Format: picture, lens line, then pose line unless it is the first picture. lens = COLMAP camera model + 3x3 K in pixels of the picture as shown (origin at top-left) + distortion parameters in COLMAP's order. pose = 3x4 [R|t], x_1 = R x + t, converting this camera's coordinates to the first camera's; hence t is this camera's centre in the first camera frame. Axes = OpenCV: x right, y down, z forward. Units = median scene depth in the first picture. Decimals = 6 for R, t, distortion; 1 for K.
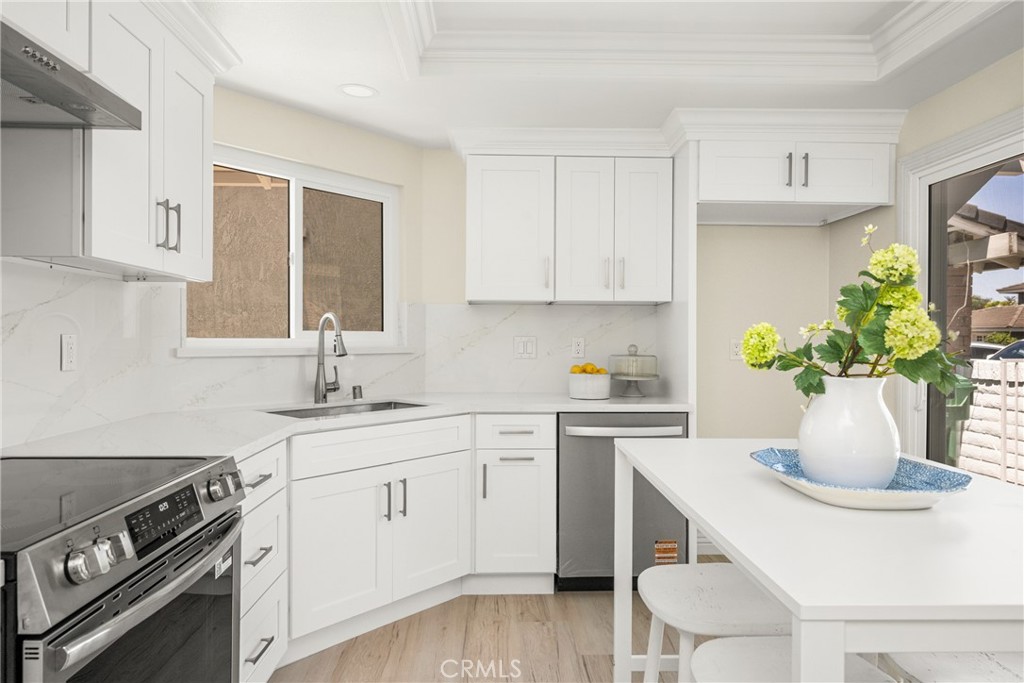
lens RADIAL K [[671.6, 0, 511.4], [0, 671.6, 342.7], [0, 0, 1]] dist [0.003139, 0.002272]
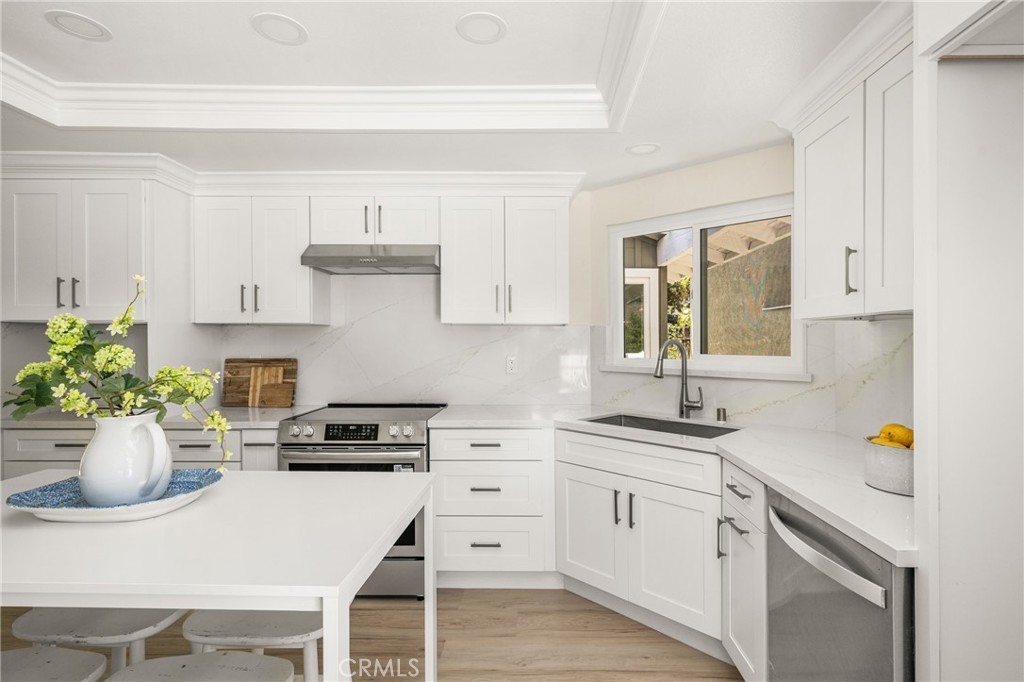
lens RADIAL K [[478.9, 0, 512.5], [0, 478.9, 341.9], [0, 0, 1]] dist [0.003278, -0.001374]
pose [[-0.042918, 0.005455, -0.999064, 0.541296], [-0.001007, 0.999984, 0.005503, -0.044319], [0.999078, 0.001242, -0.042912, 0.723398]]
